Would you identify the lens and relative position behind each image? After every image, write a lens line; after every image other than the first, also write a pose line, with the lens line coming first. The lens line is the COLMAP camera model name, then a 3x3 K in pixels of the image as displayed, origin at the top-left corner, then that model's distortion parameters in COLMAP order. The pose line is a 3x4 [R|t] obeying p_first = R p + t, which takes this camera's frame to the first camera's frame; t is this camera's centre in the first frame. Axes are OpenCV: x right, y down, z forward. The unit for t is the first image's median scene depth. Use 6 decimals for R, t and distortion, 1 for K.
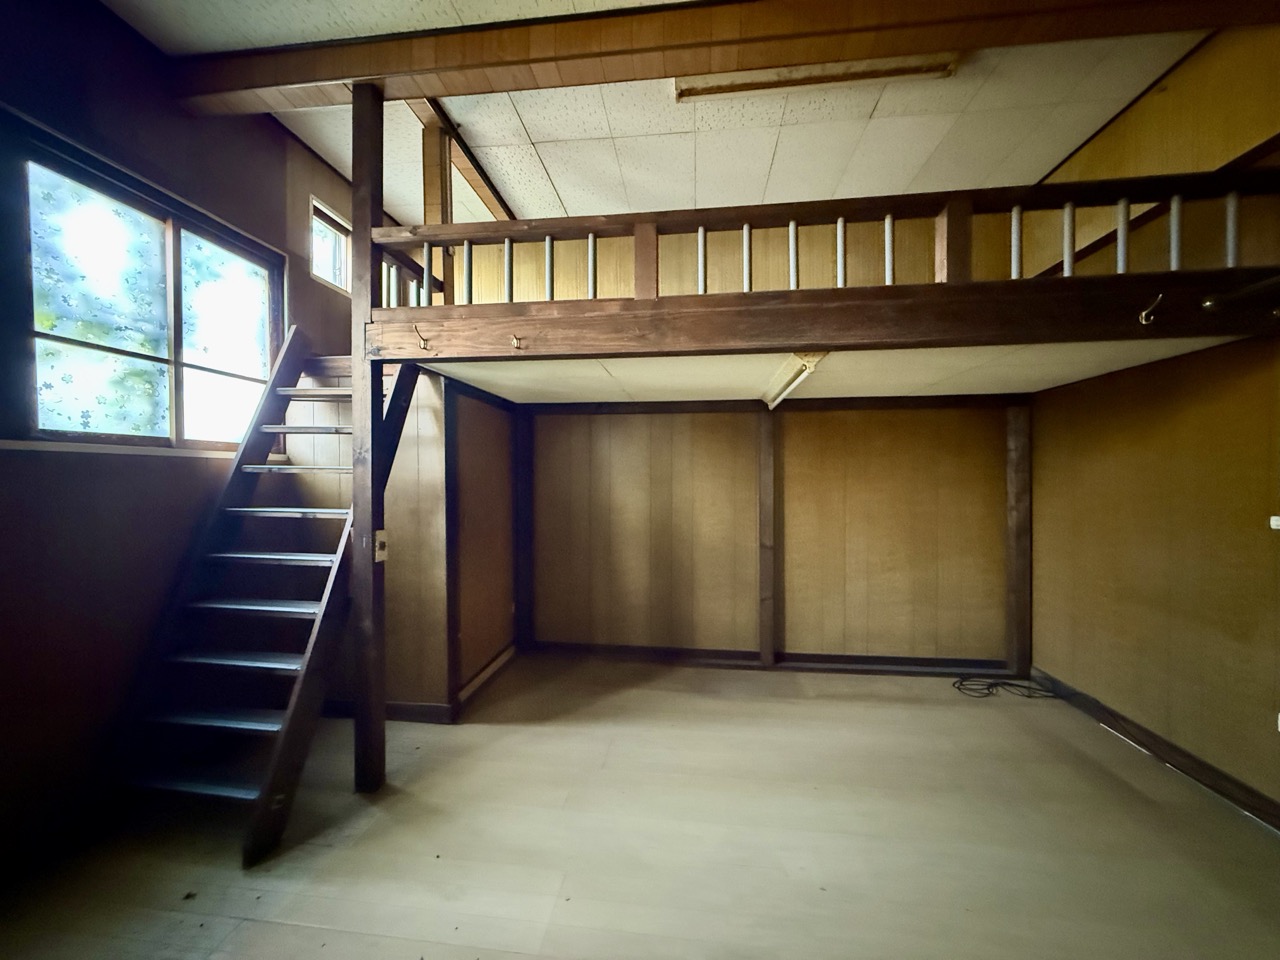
lens RADIAL K [[506.3, 0, 640.0], [0, 506.3, 480.0], [0, 0, 1]] dist [0.000830, 0.000530]
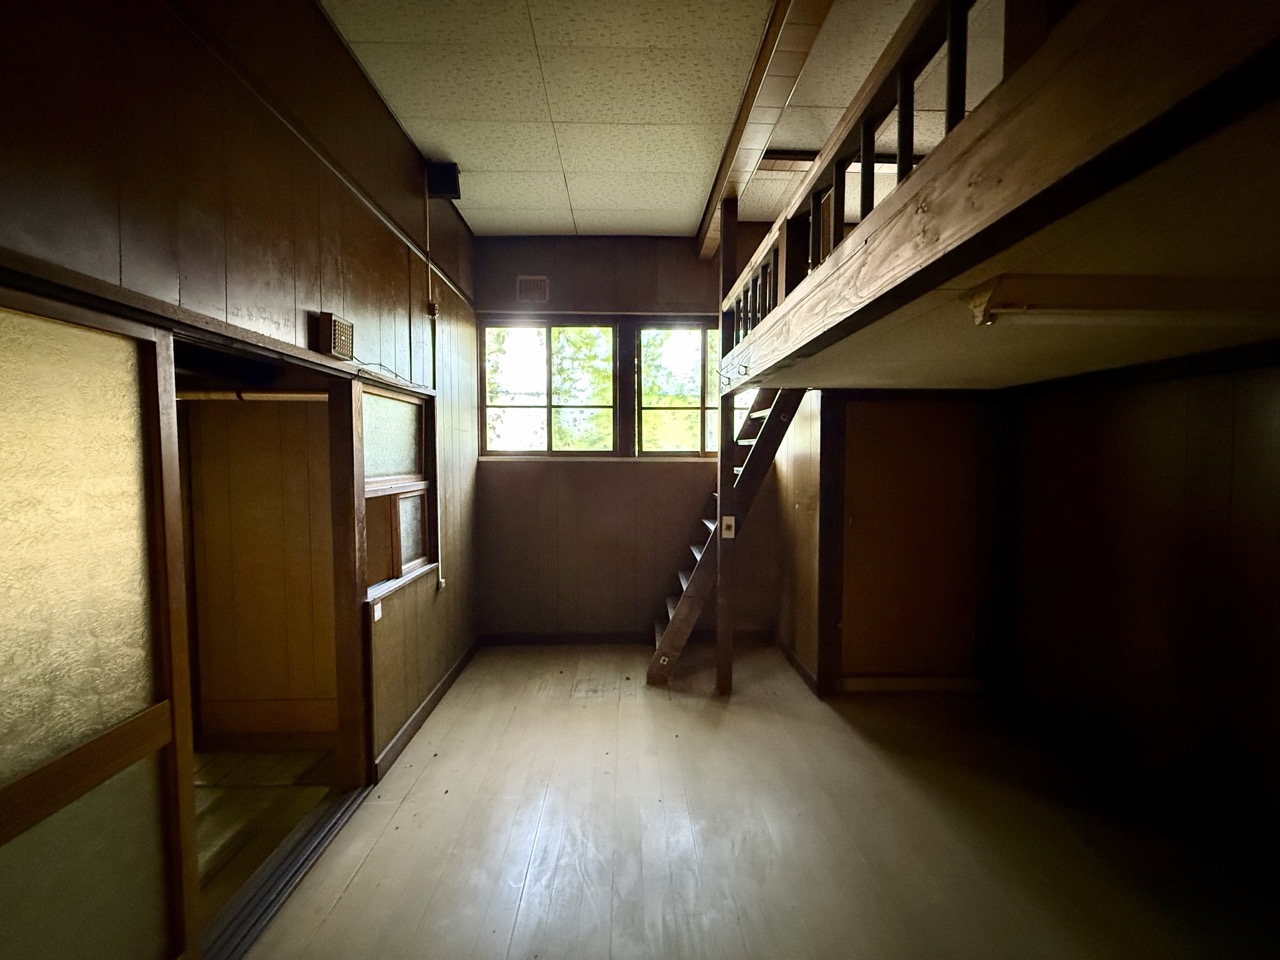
lens RADIAL K [[506.3, 0, 640.0], [0, 506.3, 480.0], [0, 0, 1]] dist [0.000830, 0.000530]
pose [[0.153712, 0.050524, -0.986823, 0.801242], [-0.008562, 0.998723, 0.049800, -0.067466], [0.988079, 0.000794, 0.153948, 0.519784]]
